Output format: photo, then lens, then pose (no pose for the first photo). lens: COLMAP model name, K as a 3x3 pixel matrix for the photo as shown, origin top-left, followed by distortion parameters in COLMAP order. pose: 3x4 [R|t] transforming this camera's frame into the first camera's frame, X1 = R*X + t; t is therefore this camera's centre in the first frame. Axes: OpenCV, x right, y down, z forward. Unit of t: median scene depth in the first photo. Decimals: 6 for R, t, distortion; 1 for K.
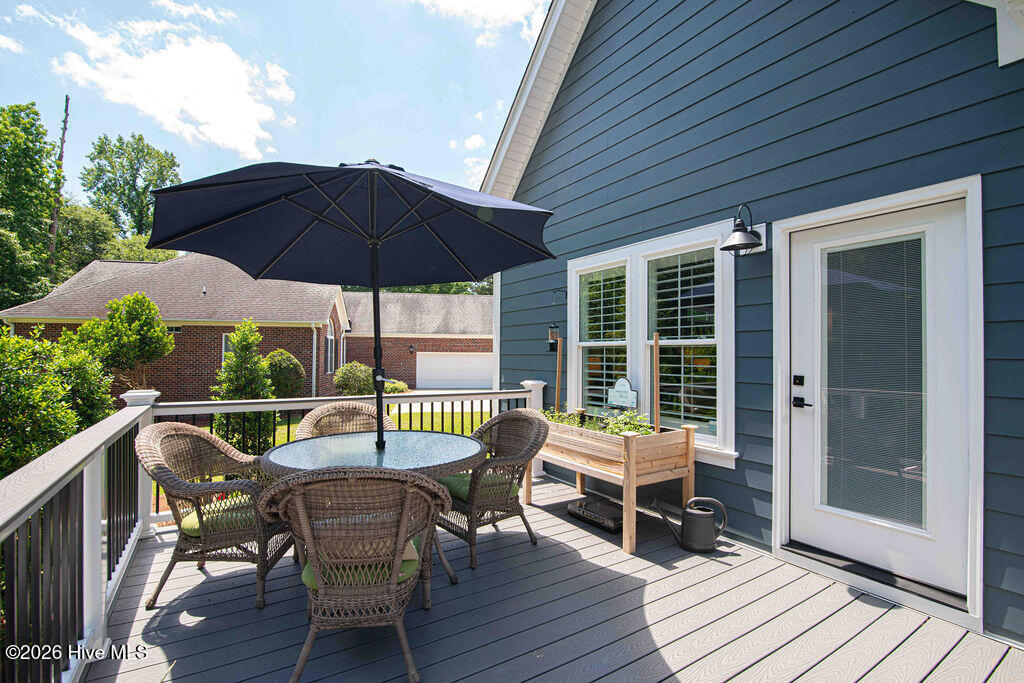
lens RADIAL K [[470.0, 0, 511.5], [0, 470.0, 345.6], [0, 0, 1]] dist [-0.014804, -0.001616]
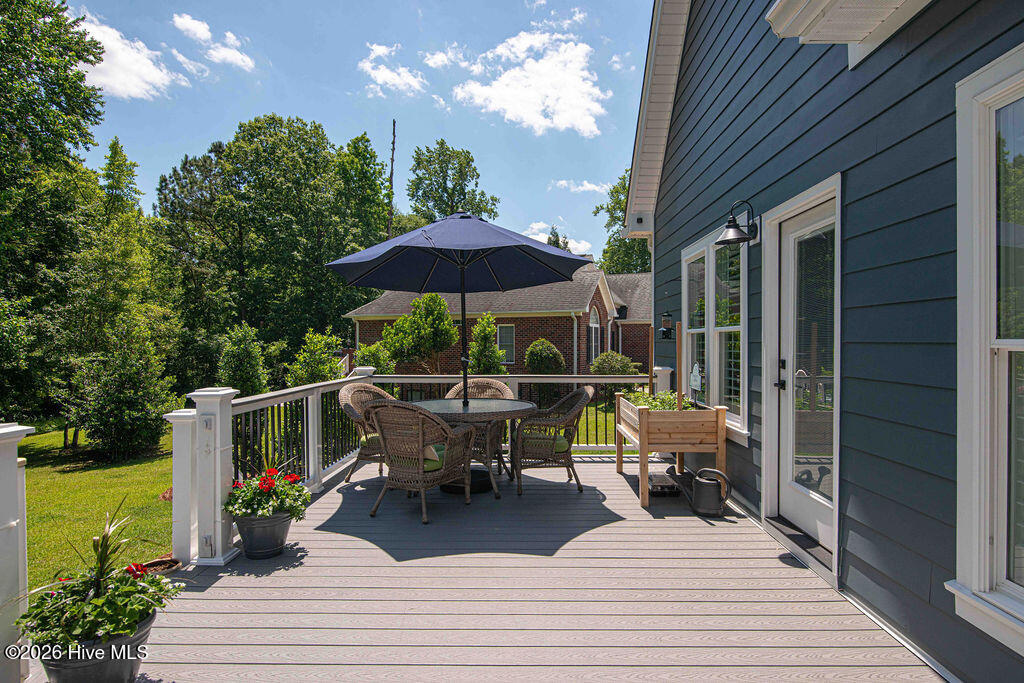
lens RADIAL K [[583.5, 0, 517.5], [0, 583.5, 340.4], [0, 0, 1]] dist [-0.003453, -0.000075]
pose [[0.831786, -0.010605, -0.554995, 0.181809], [0.018333, 0.999797, 0.008372, -0.000176], [0.554793, -0.017139, 0.831812, -0.091683]]
